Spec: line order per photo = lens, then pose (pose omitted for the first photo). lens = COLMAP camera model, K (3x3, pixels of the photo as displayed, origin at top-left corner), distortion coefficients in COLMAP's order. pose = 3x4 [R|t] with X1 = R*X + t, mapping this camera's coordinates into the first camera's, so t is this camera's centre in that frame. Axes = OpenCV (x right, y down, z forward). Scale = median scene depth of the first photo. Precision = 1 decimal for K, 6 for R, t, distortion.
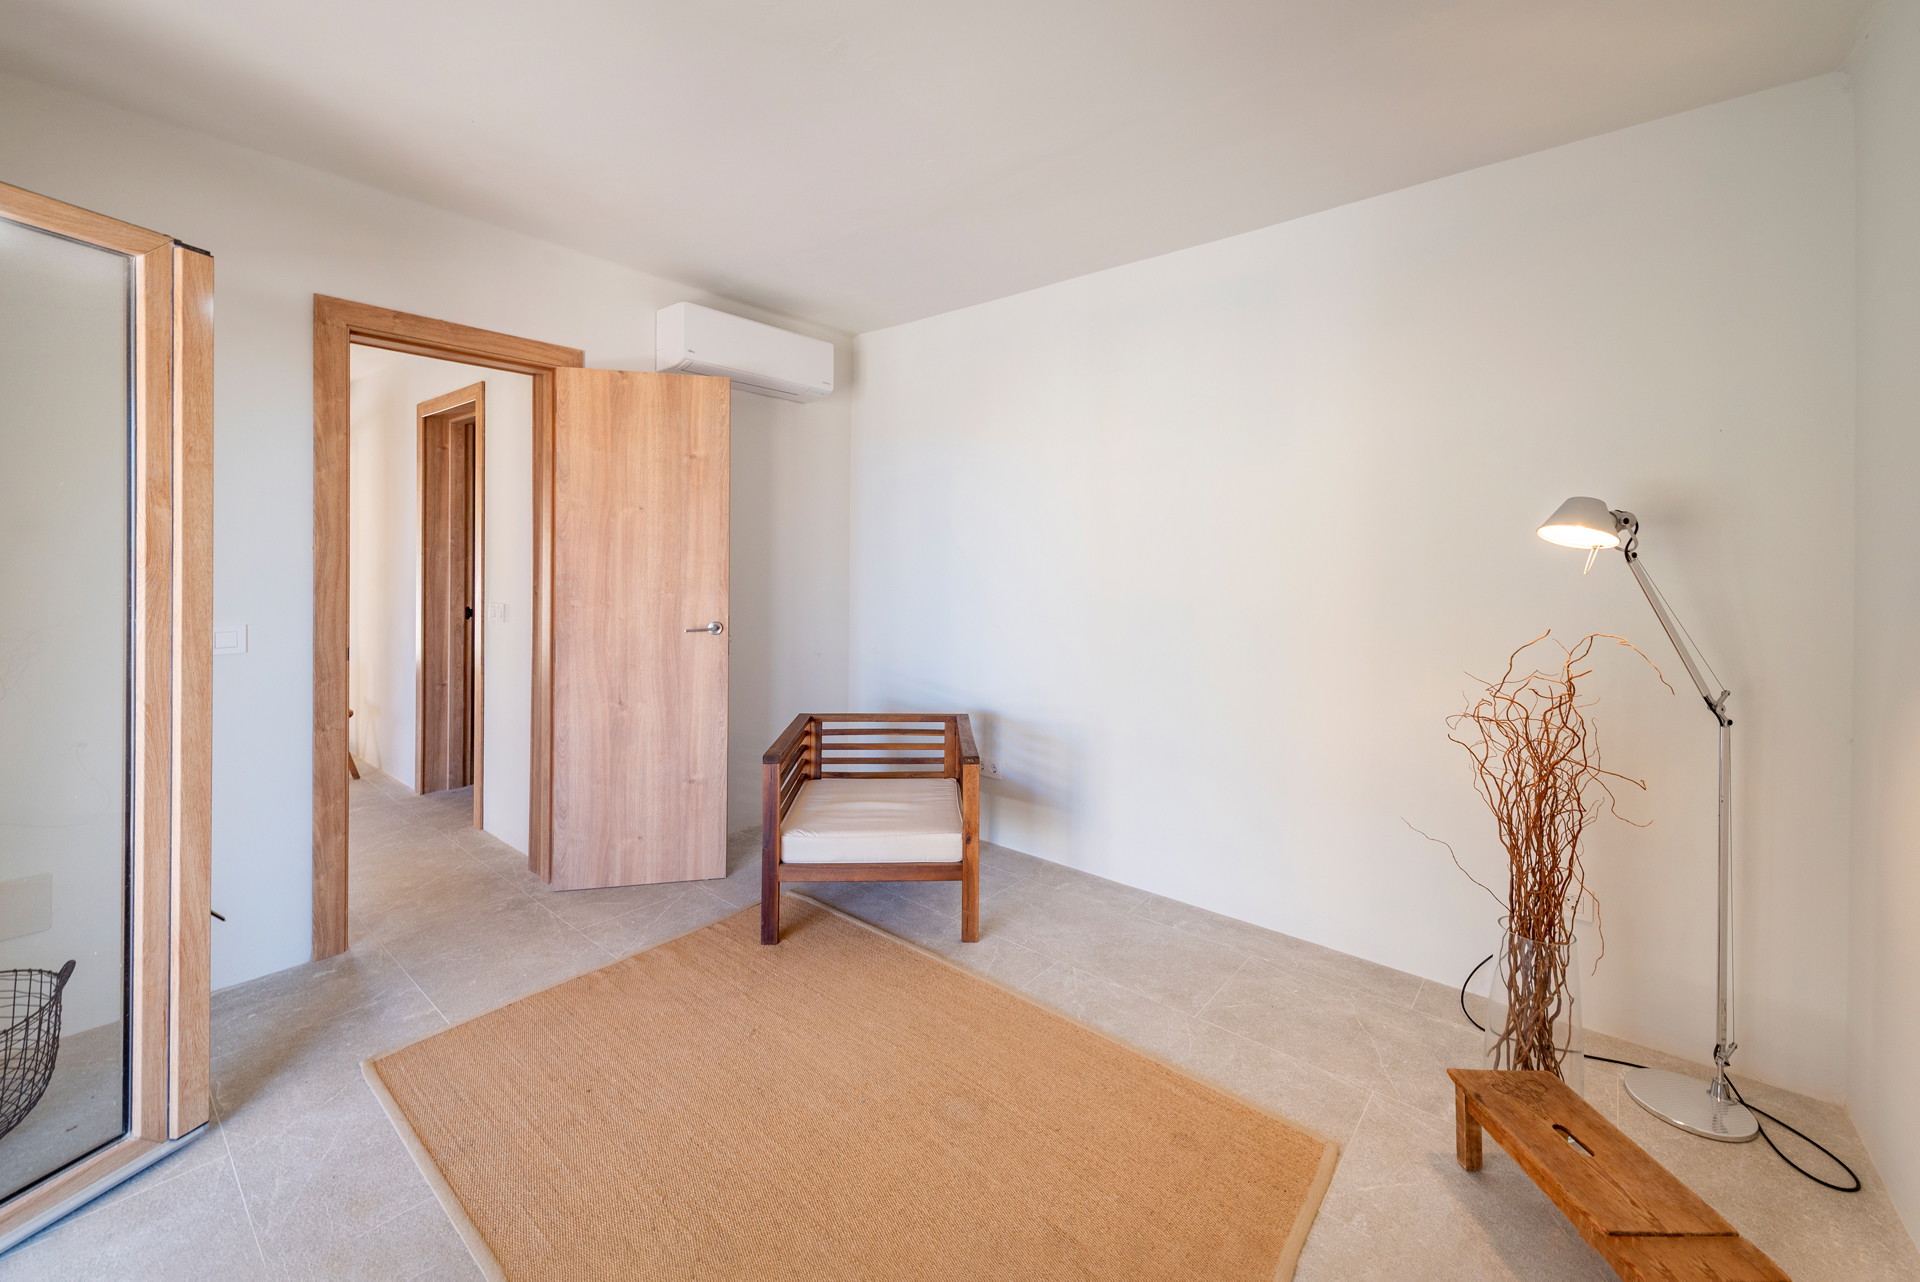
lens RADIAL K [[772.4, 0, 964.9], [0, 772.4, 569.0], [0, 0, 1]] dist [0.000701, -0.000173]
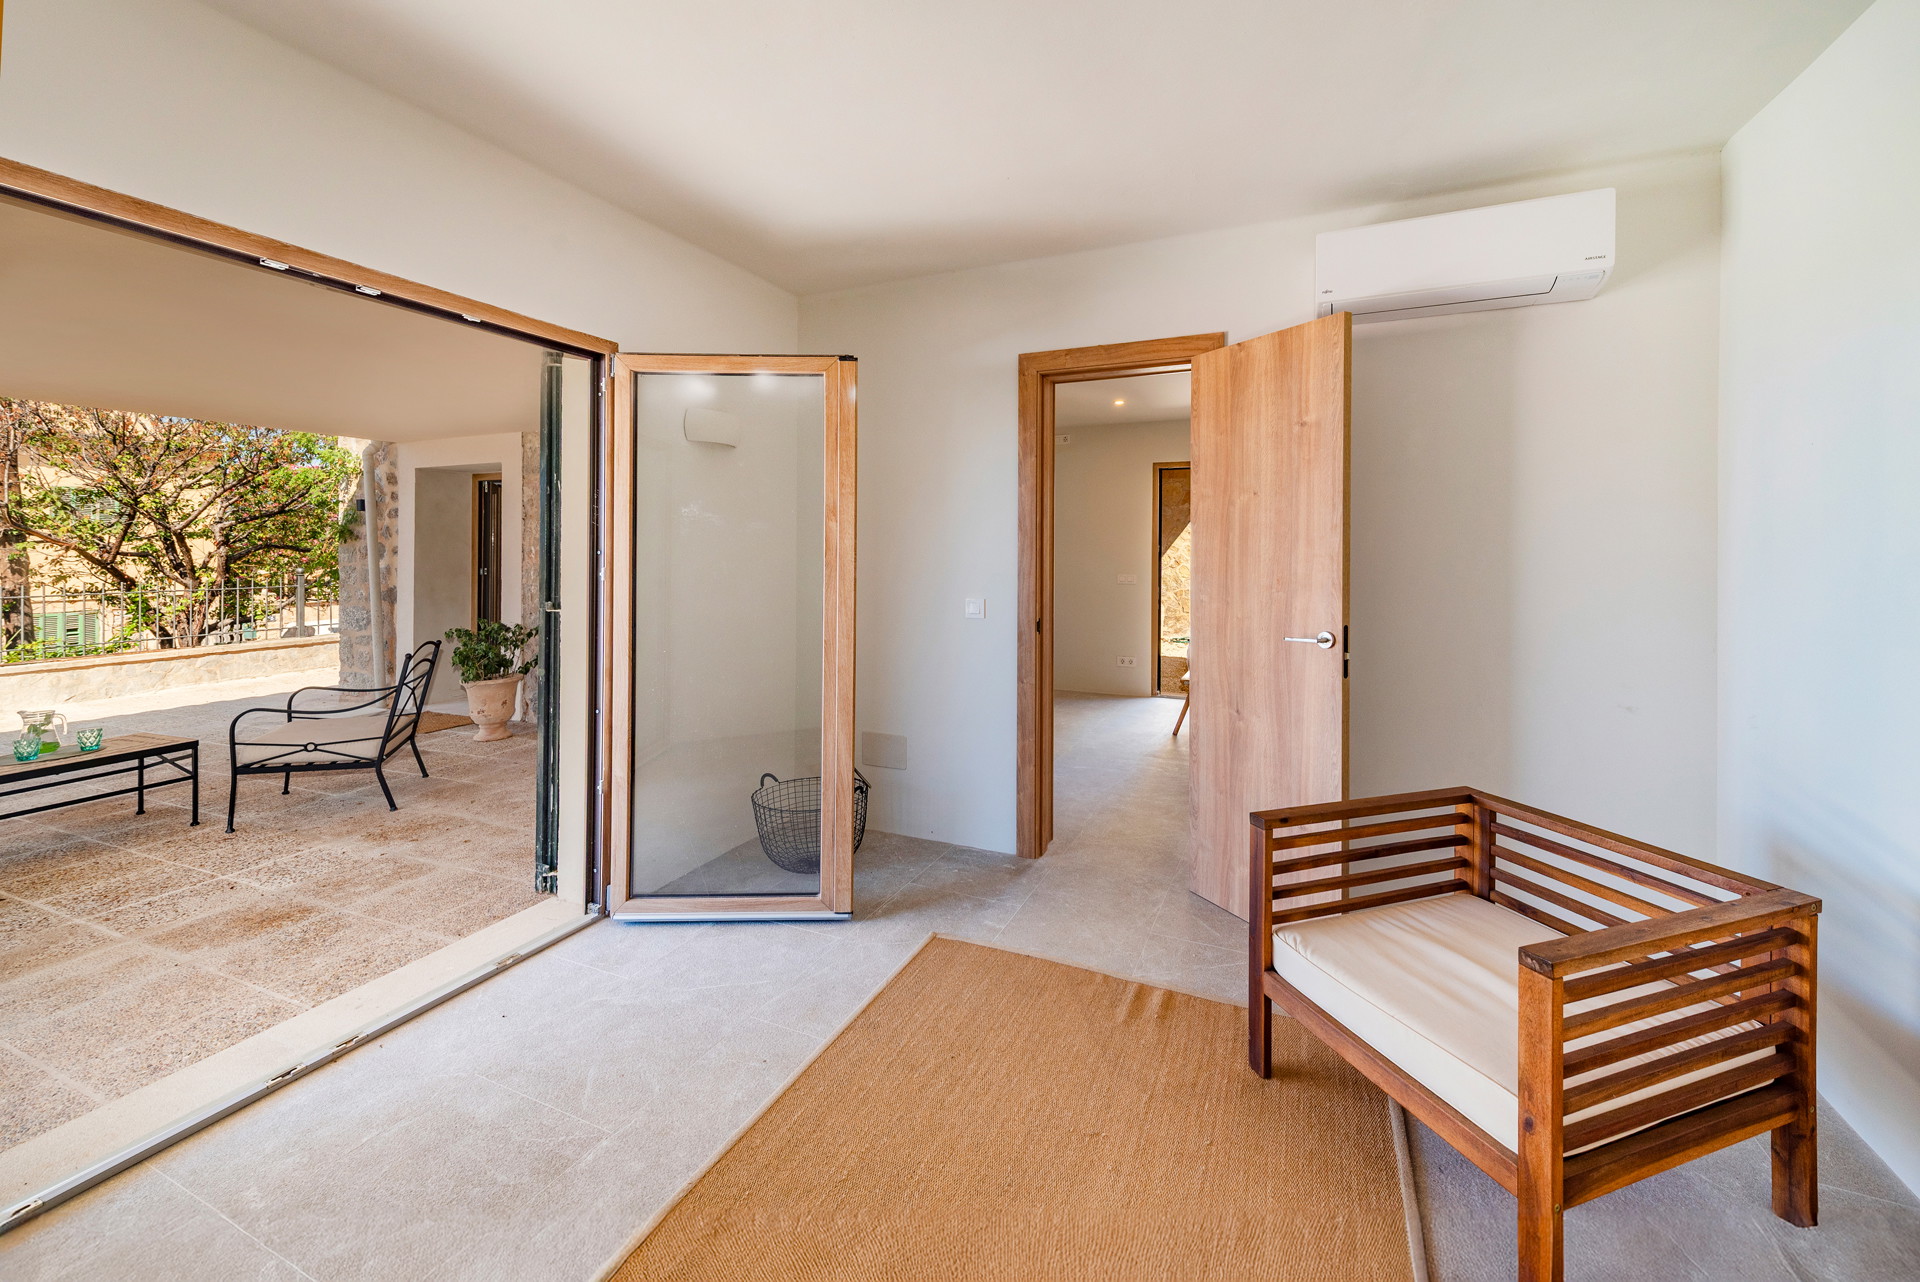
lens RADIAL K [[756.1, 0, 961.1], [0, 756.1, 551.6], [0, 0, 1]] dist [0.002250, -0.000350]
pose [[0.267519, -0.005997, -0.963534, 0.317161], [-0.008047, 0.999932, -0.008458, -0.002793], [0.963519, 0.010016, 0.267452, 0.452458]]
